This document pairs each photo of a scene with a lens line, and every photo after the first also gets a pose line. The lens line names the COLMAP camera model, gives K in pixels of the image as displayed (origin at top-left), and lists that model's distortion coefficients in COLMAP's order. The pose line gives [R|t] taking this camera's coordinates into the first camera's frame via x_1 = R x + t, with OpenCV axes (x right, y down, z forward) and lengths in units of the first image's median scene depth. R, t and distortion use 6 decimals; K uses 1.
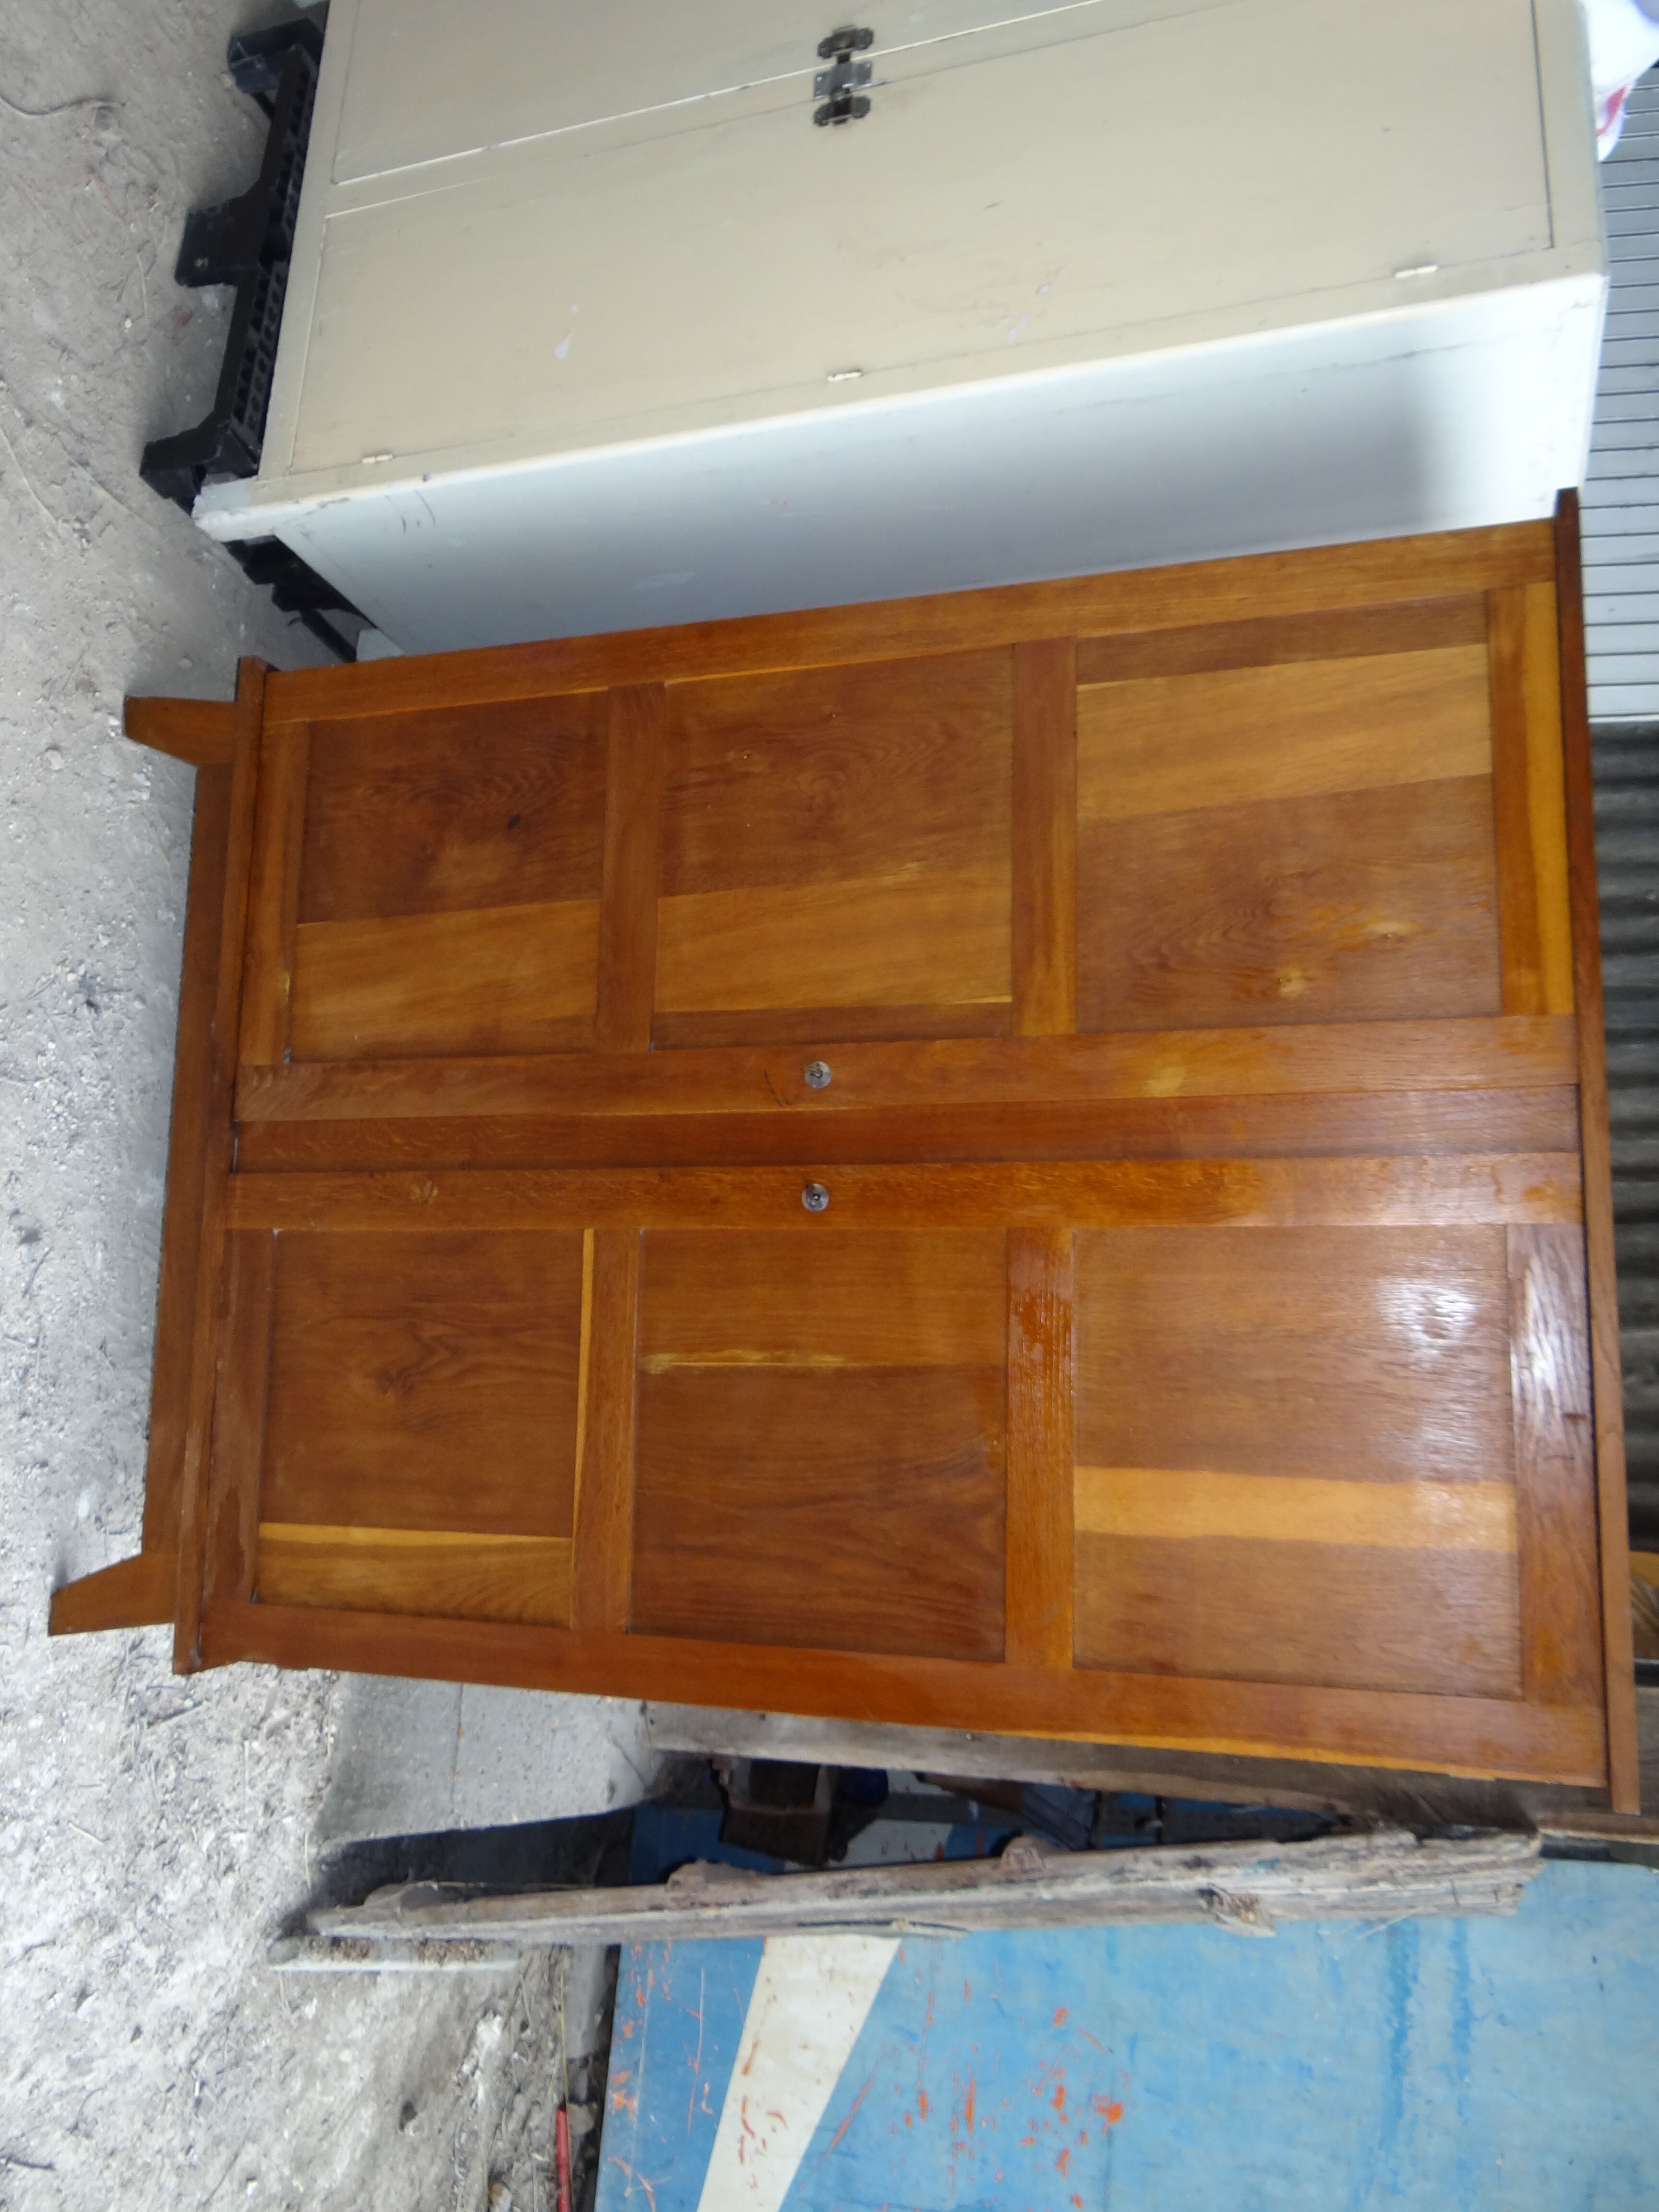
lens RADIAL K [[1736.1, 0, 830.2], [0, 1736.1, 1107.9], [0, 0, 1]] dist [-0.005263, 0.012676]
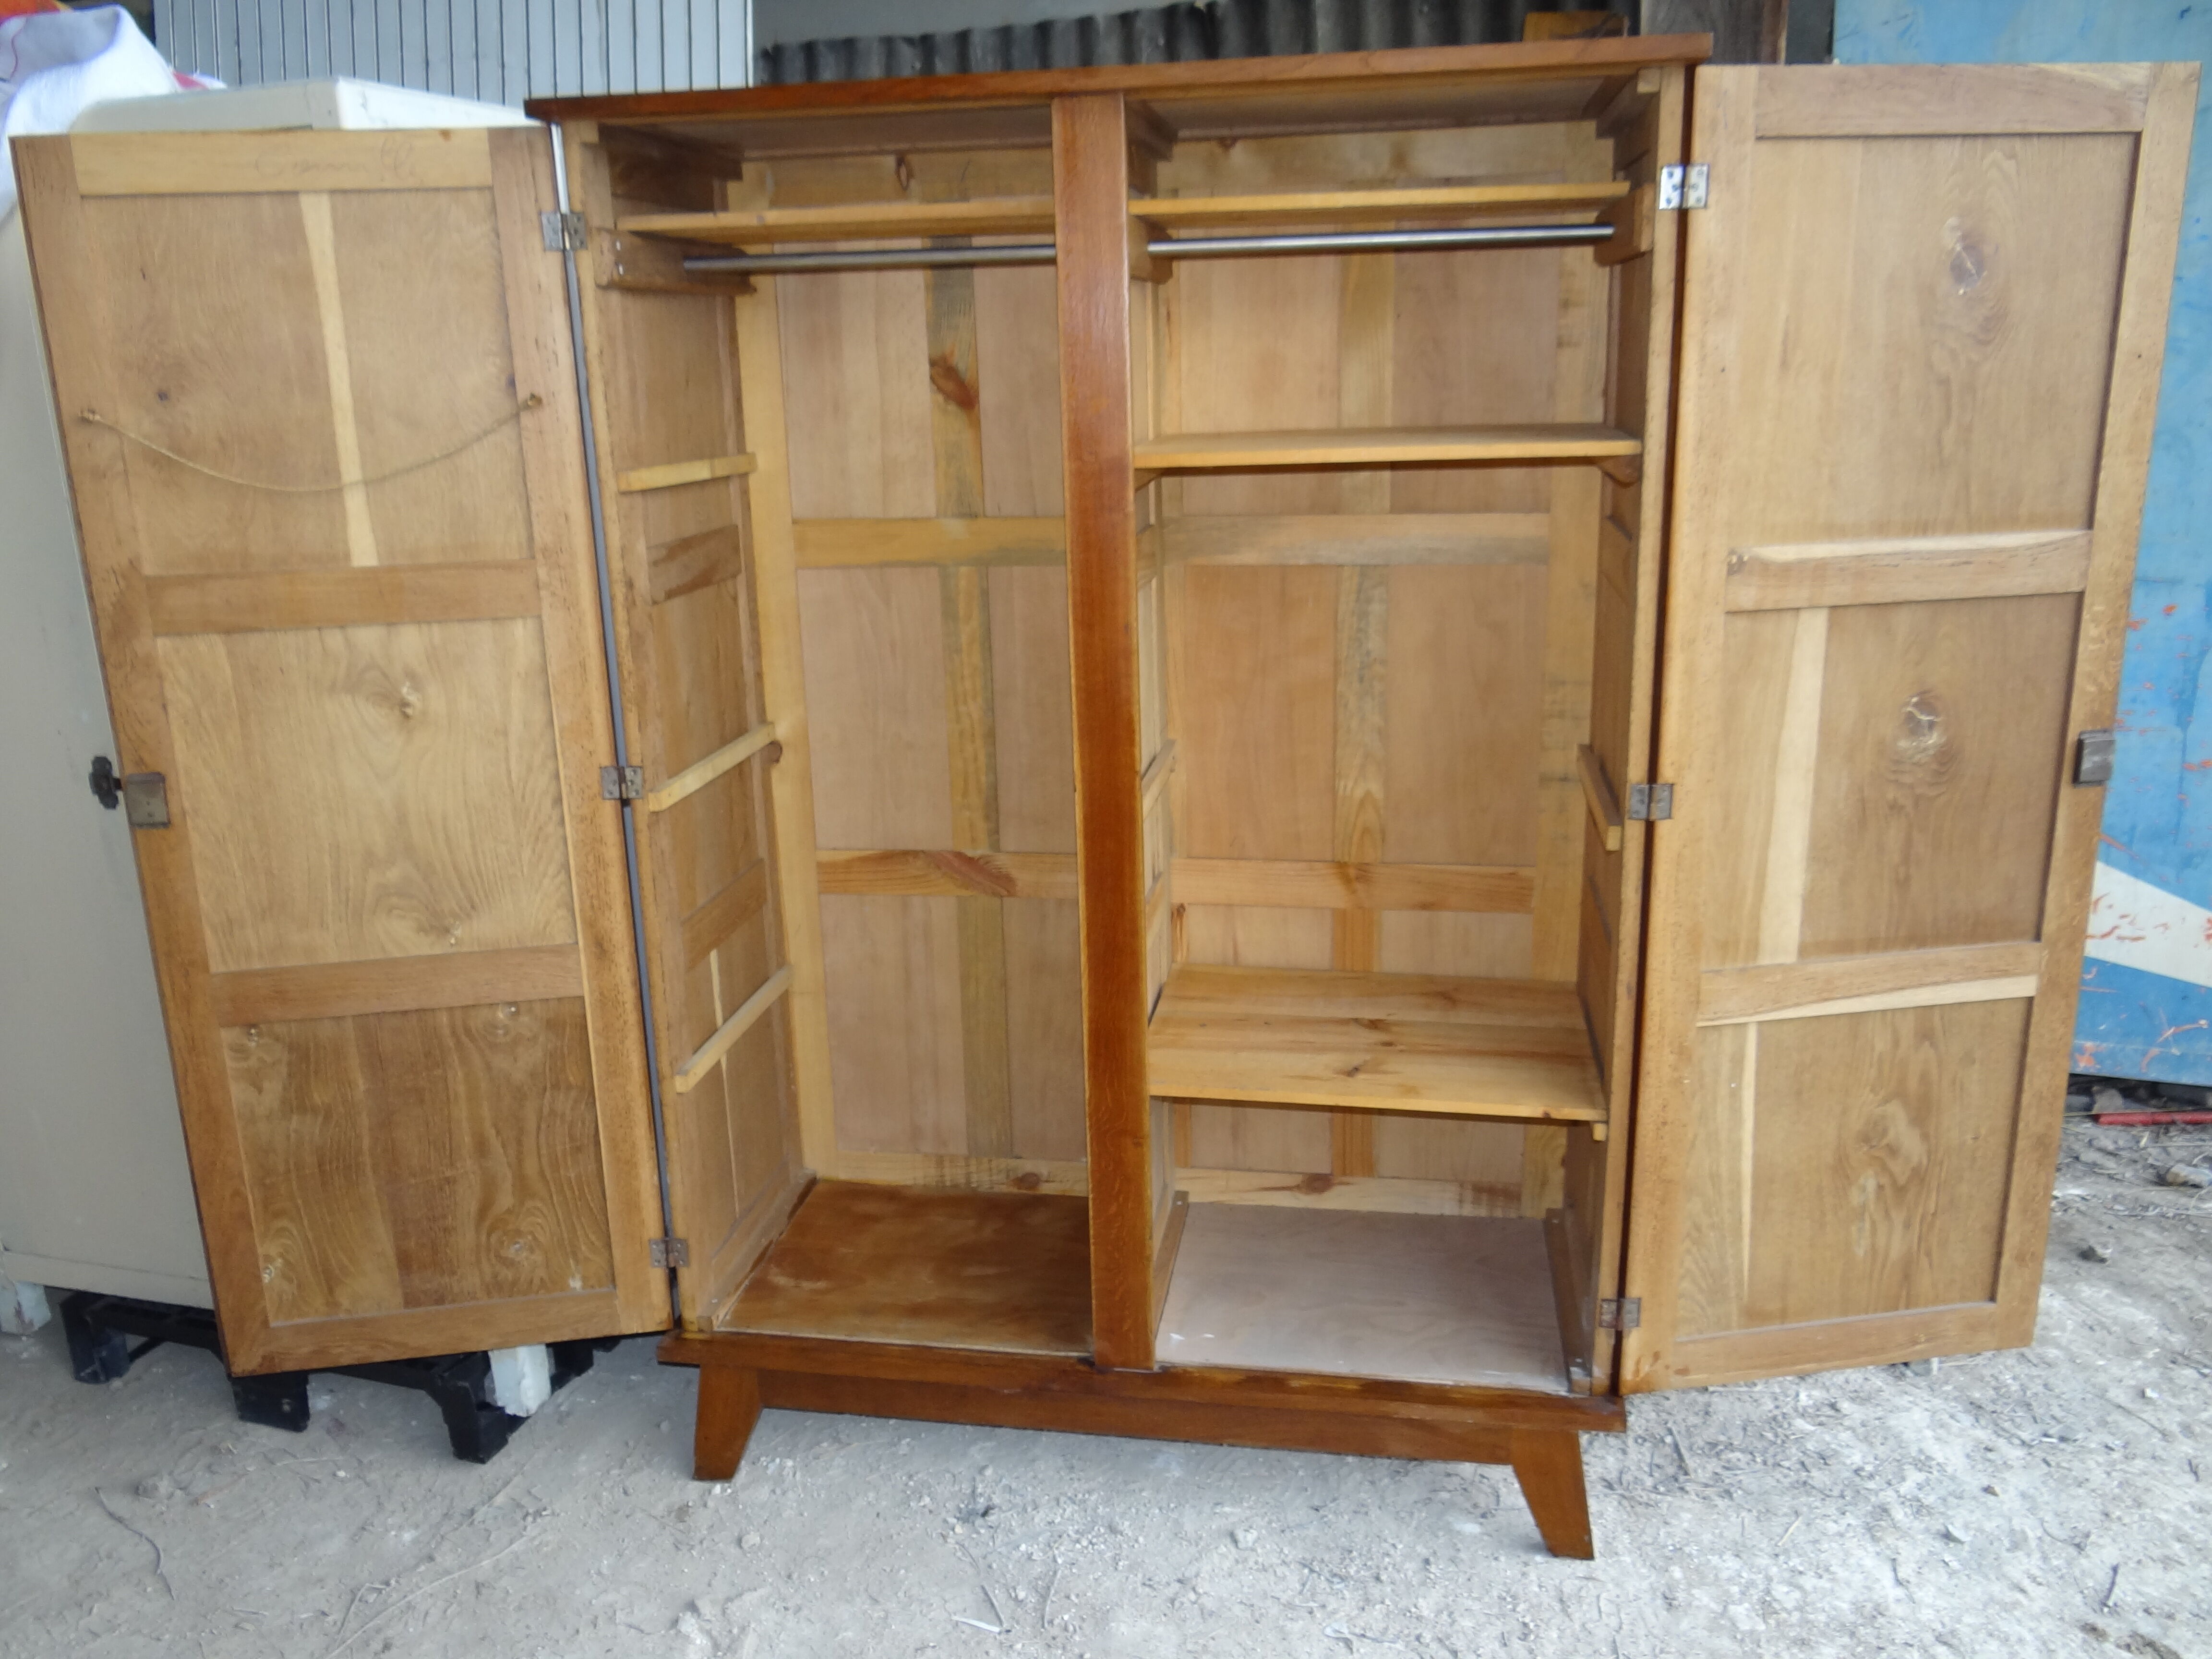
lens RADIAL K [[1736.1, 0, 1117.8], [0, 1736.1, 834.3], [0, 0, 1]] dist [-0.005263, 0.012676]
pose [[0.007923, -0.998567, 0.052918, -0.075831], [0.999686, 0.006651, -0.024159, 0.043285], [0.023772, 0.053093, 0.998307, -0.061092]]
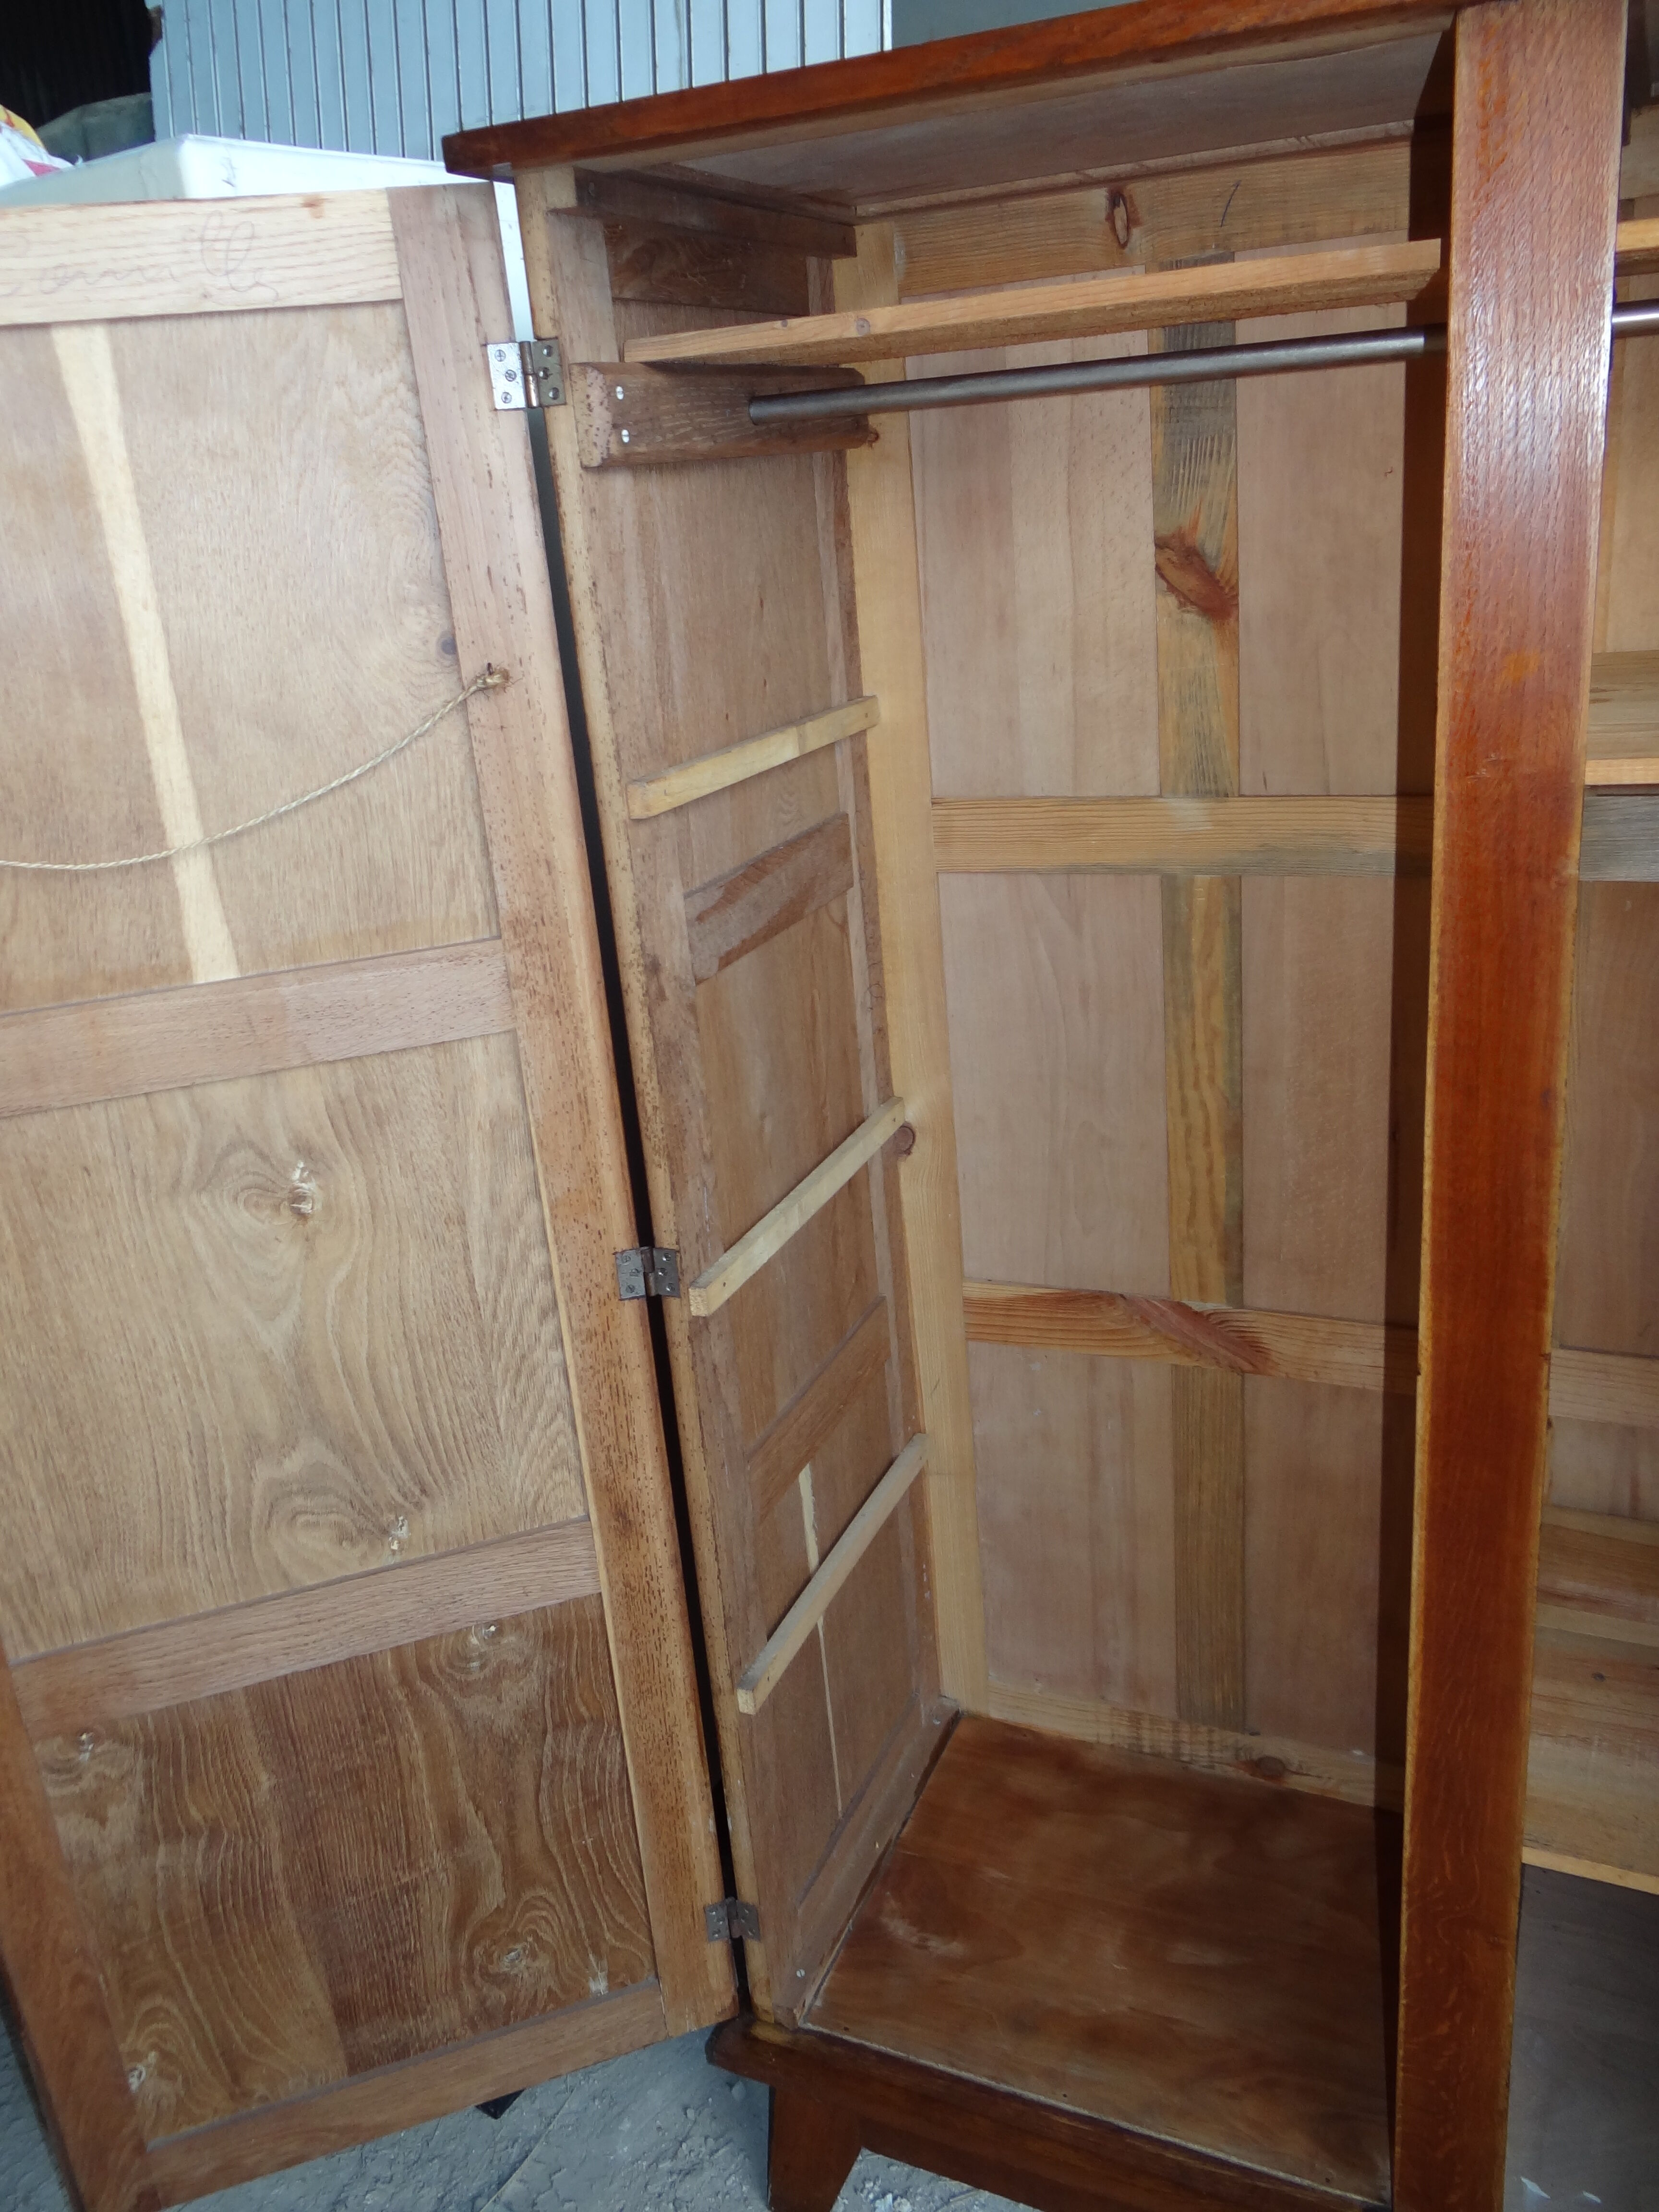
lens RADIAL K [[1736.1, 0, 850.4], [0, 1736.1, 1085.3], [0, 0, 1]] dist [-0.005263, 0.012676]
pose [[0.030872, -0.998600, -0.042945, 0.099741], [0.960920, 0.041478, -0.273700, -0.027440], [0.275098, -0.032817, 0.960856, 0.346501]]
